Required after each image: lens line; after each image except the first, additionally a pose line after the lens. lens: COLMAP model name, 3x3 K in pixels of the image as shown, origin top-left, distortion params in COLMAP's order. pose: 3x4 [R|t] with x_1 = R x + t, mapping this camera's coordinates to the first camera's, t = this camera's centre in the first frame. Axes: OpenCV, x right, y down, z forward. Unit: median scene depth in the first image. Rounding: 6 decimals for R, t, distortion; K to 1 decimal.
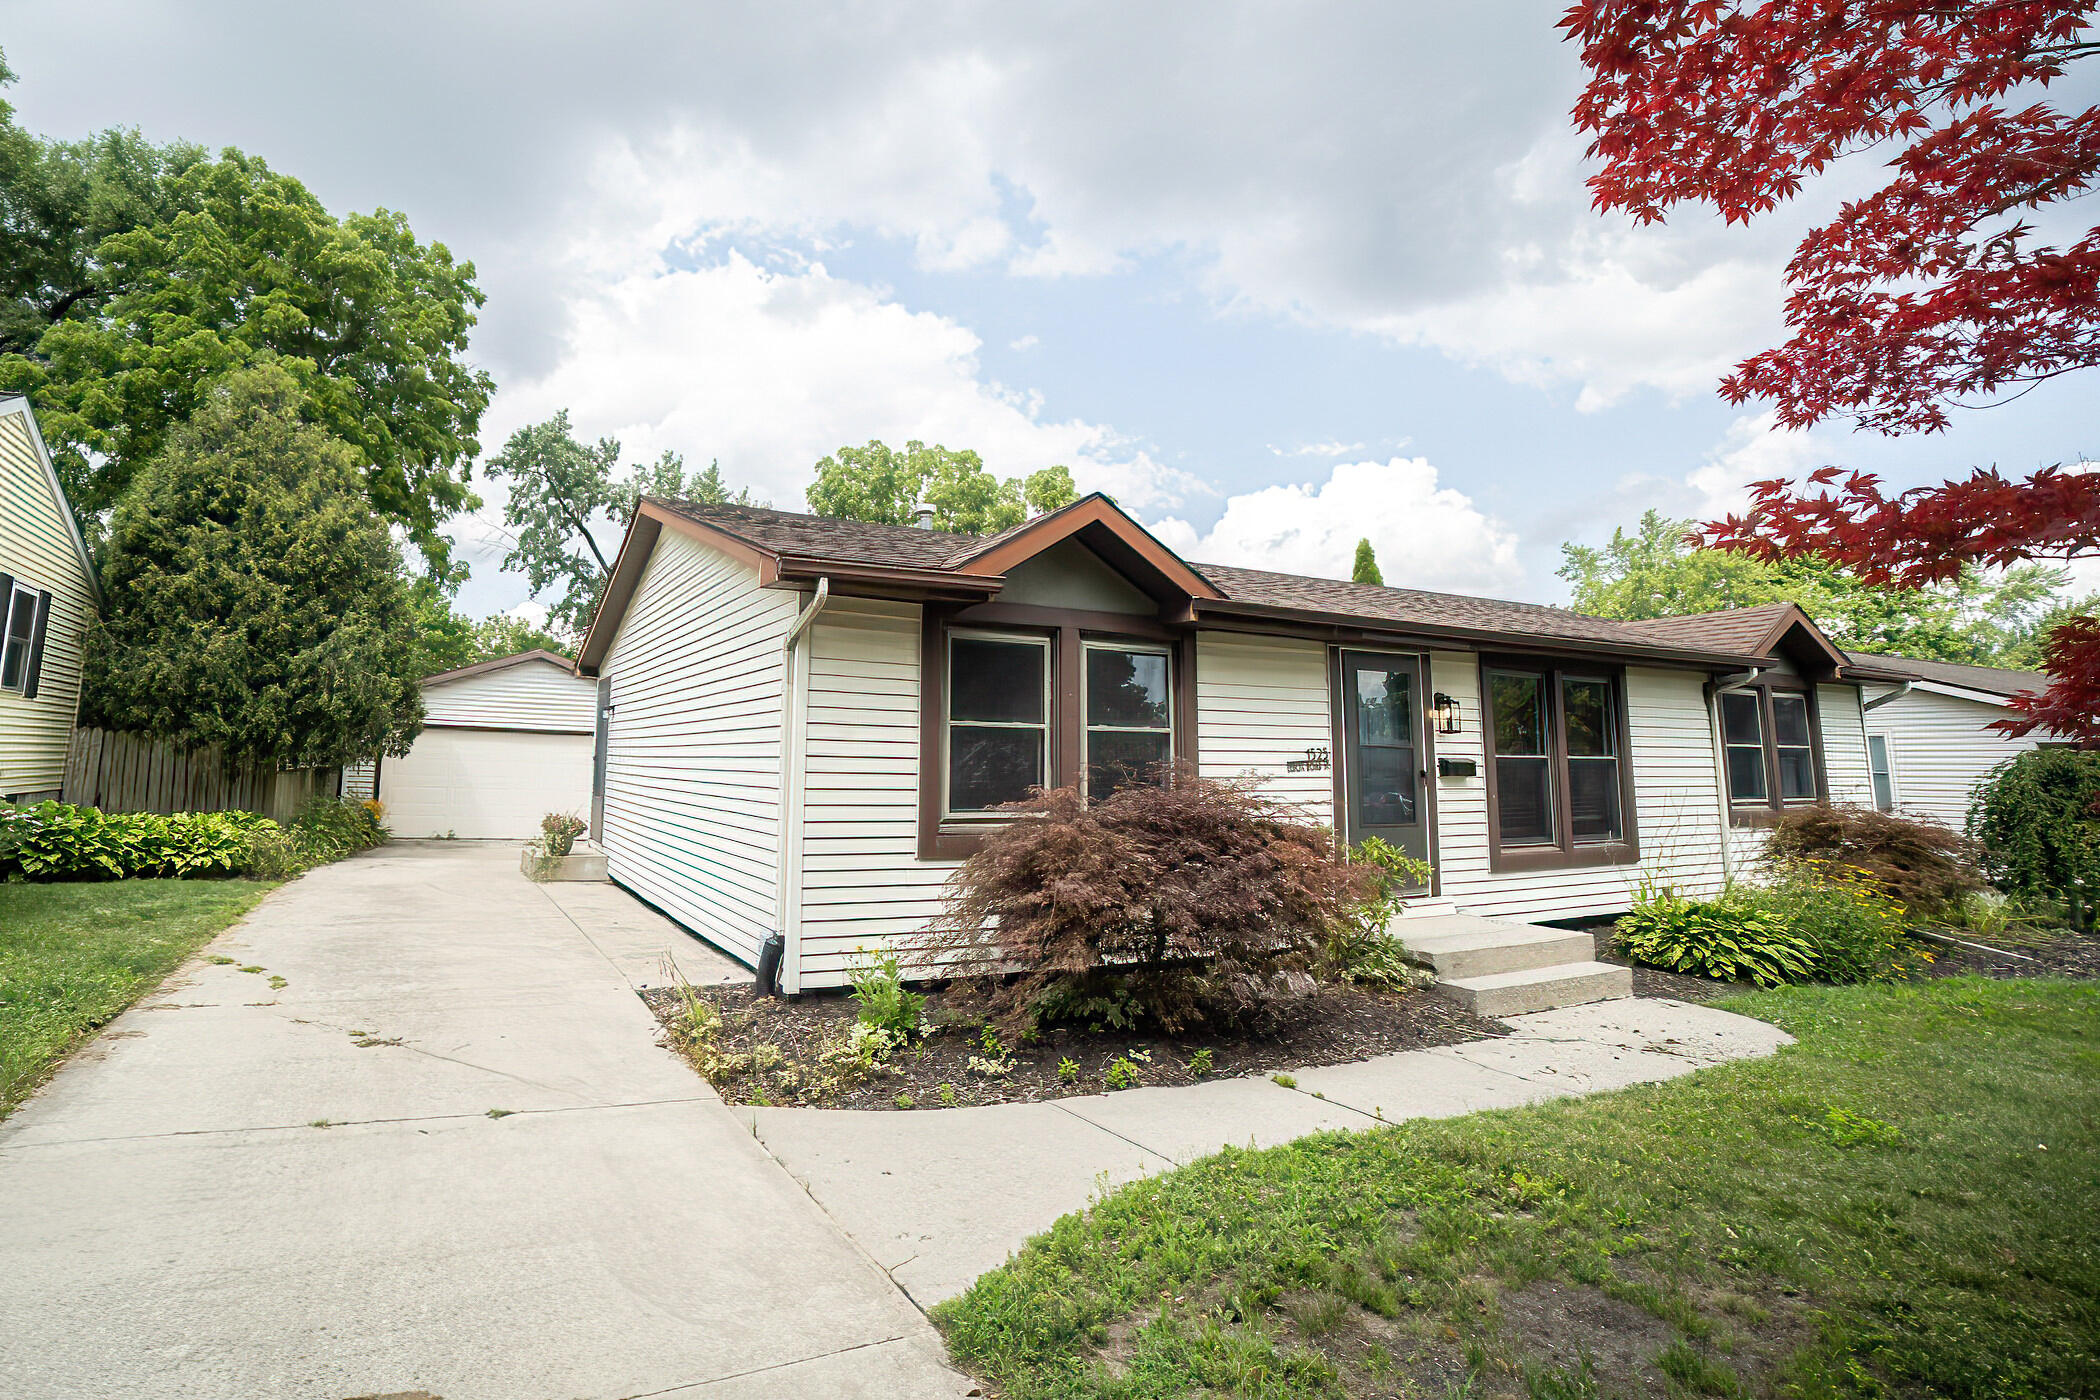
lens RADIAL K [[988.7, 0, 885.5], [0, 988.7, 878.3], [0, 0, 1]] dist [0.037790, 0.000238]
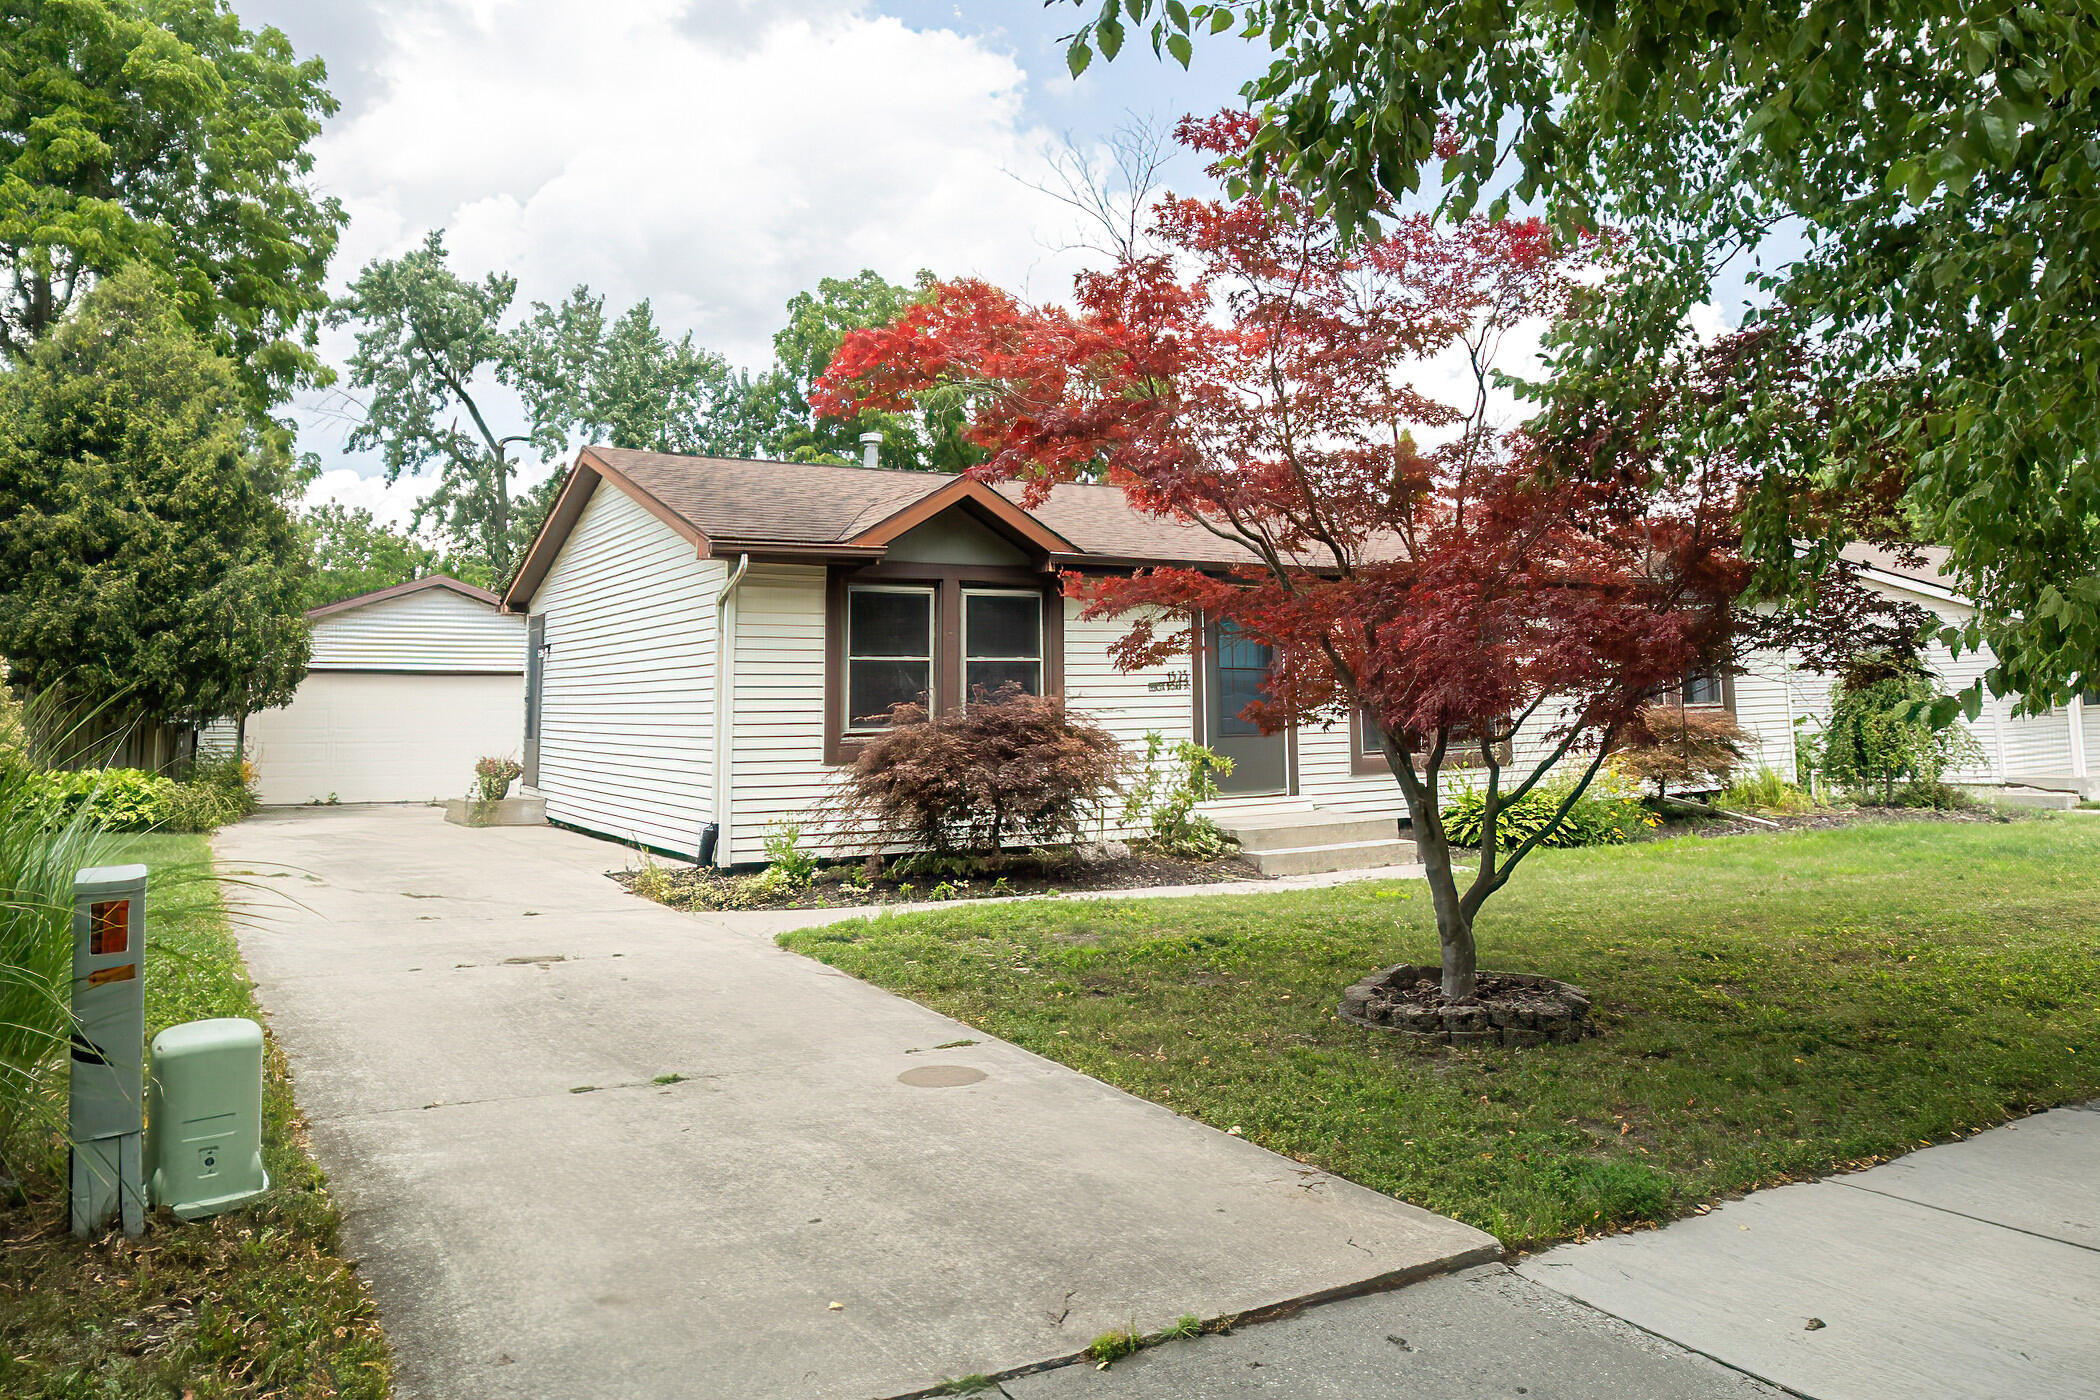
lens RADIAL K [[1574.4, 0, 1053.6], [0, 1574.4, 711.3], [0, 0, 1]] dist [-0.003622, -0.007222]
pose [[0.996085, -0.027560, 0.083999, 0.071234], [0.036751, 0.993261, -0.109915, 0.065651], [-0.080404, 0.112571, 0.990385, -0.468561]]
